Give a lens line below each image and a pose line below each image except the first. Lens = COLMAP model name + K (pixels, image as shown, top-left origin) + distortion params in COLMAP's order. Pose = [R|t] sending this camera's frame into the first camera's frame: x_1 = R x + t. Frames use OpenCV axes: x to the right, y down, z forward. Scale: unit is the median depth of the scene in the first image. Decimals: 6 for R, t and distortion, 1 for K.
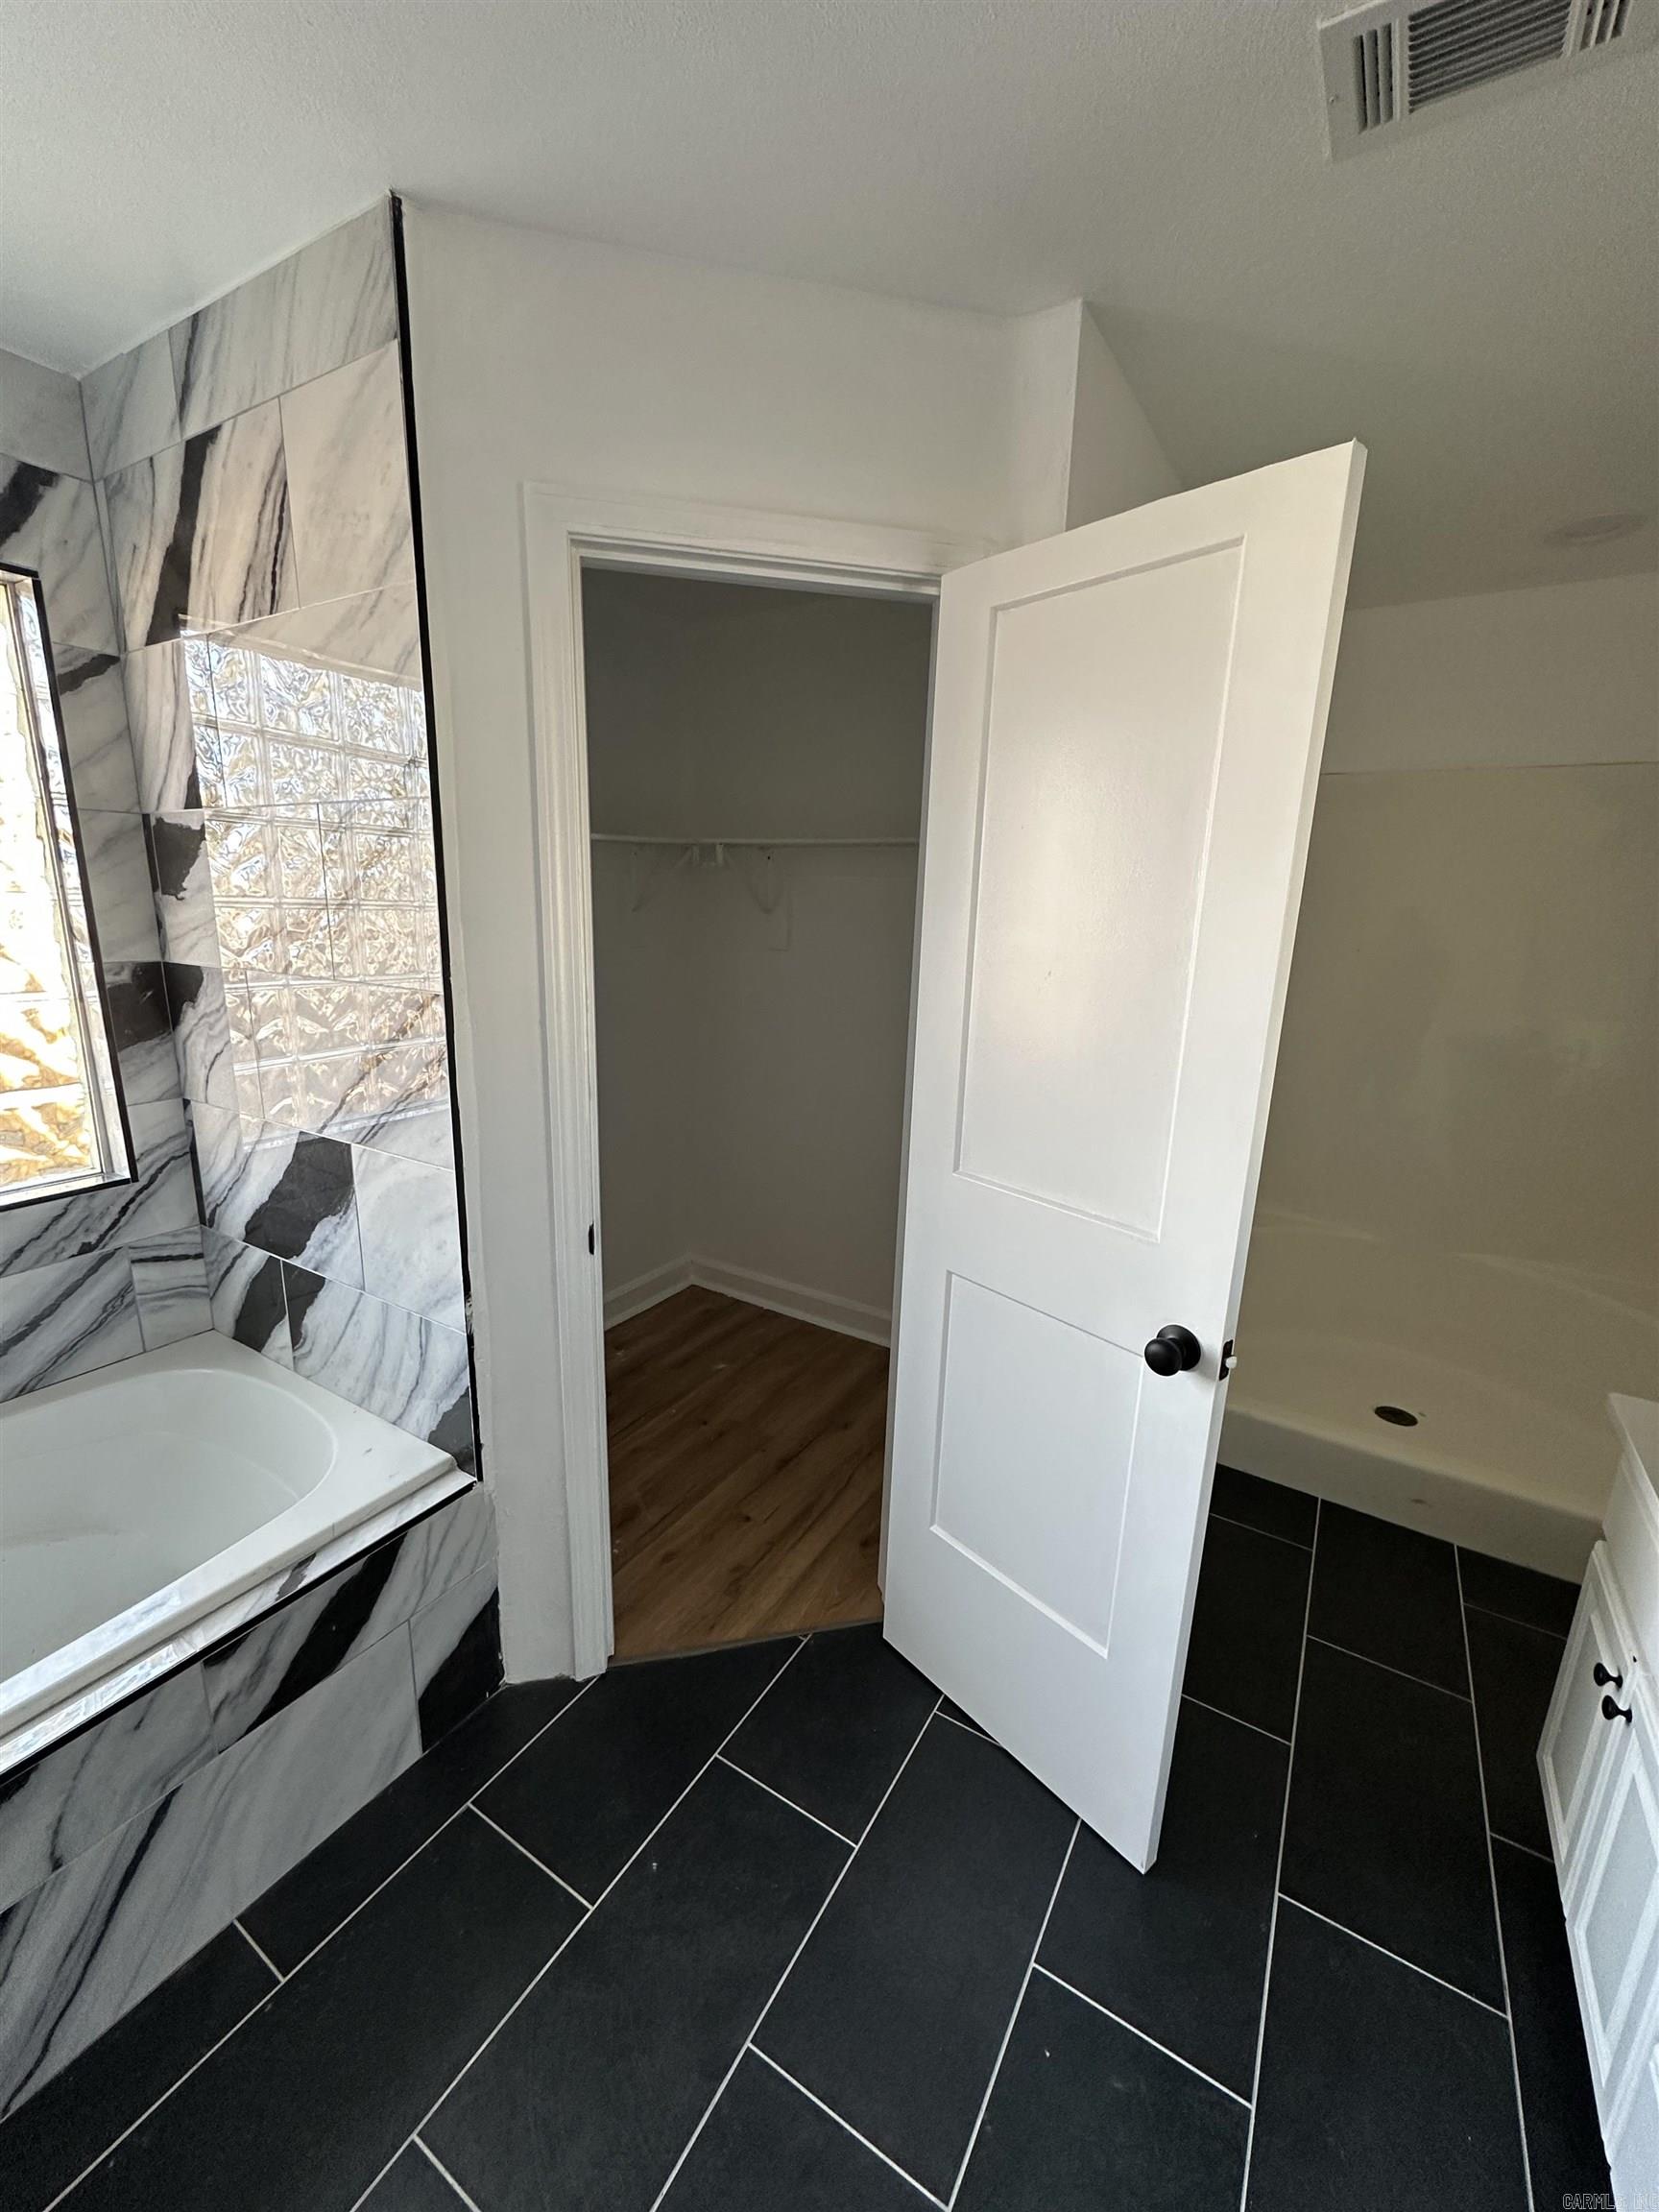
lens RADIAL K [[881.5, 0, 824.1], [0, 881.5, 1102.8], [0, 0, 1]] dist [-0.002428, 0.001668]
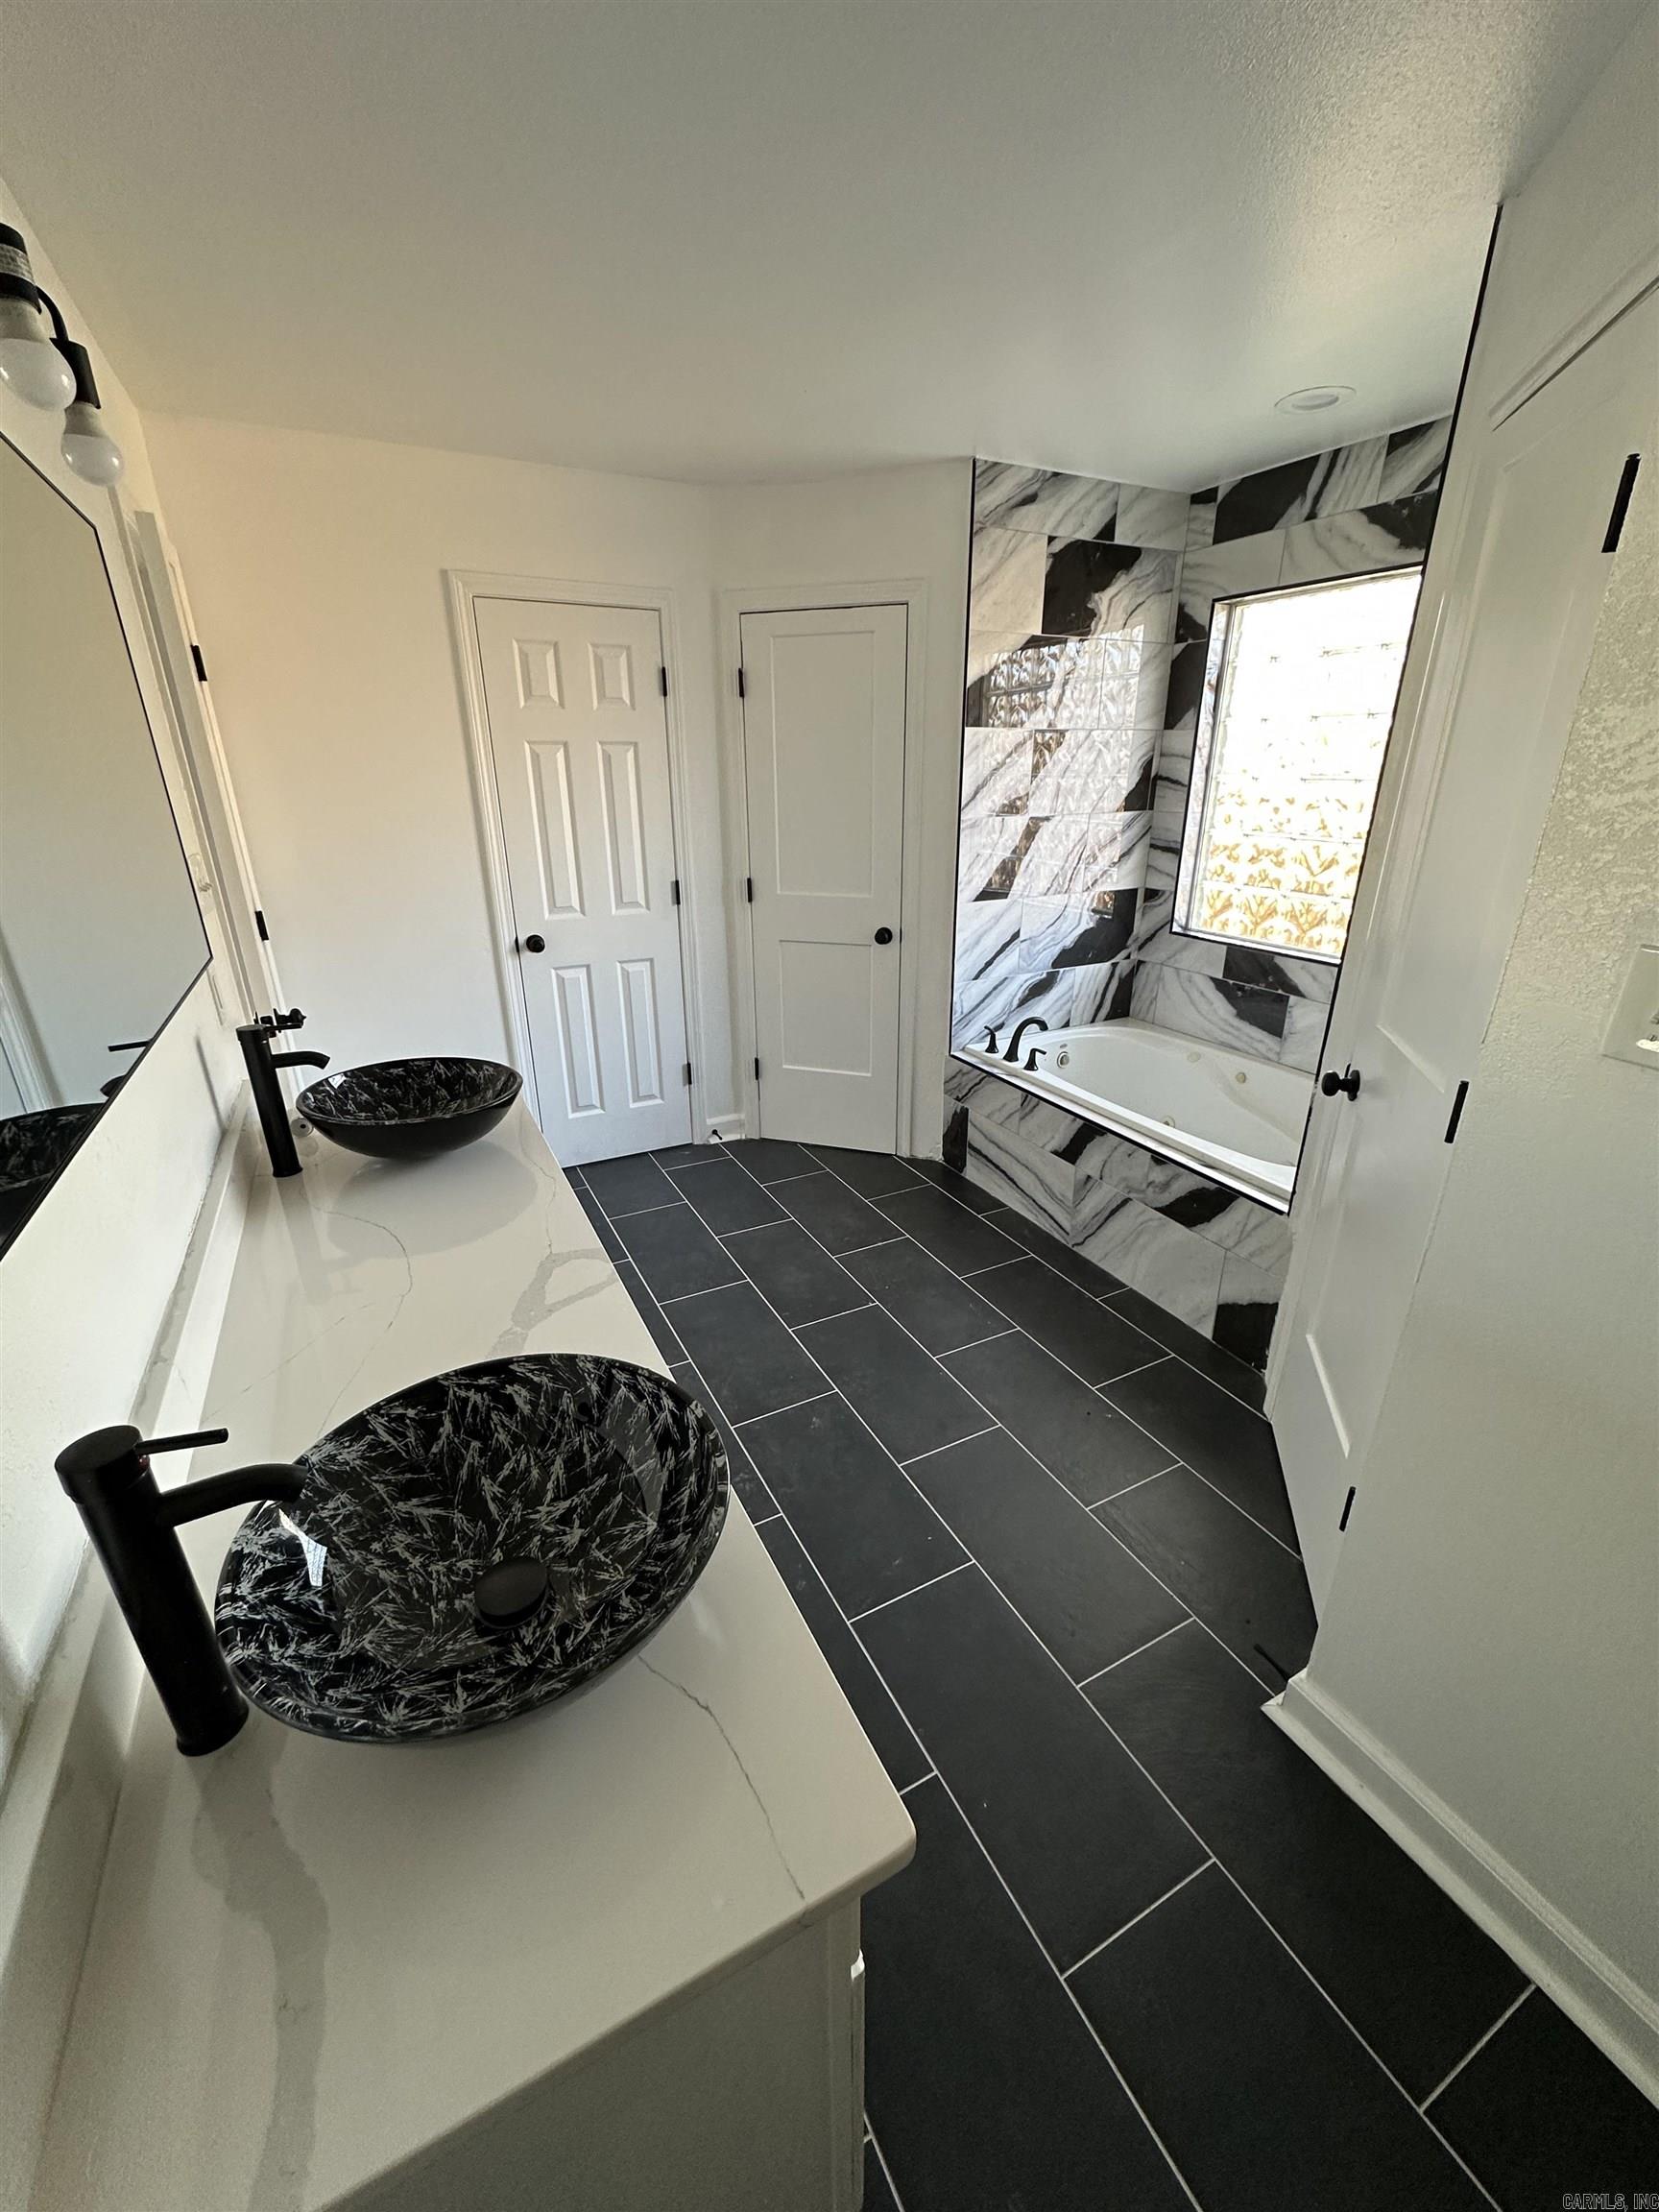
lens RADIAL K [[881.5, 0, 828.6], [0, 881.5, 1111.9], [0, 0, 1]] dist [-0.002428, 0.001668]
pose [[-0.500491, 0.299192, -0.812399, 1.025532], [-0.205685, 0.870423, 0.447277, -0.178916], [0.840953, 0.390957, -0.374100, 0.830795]]
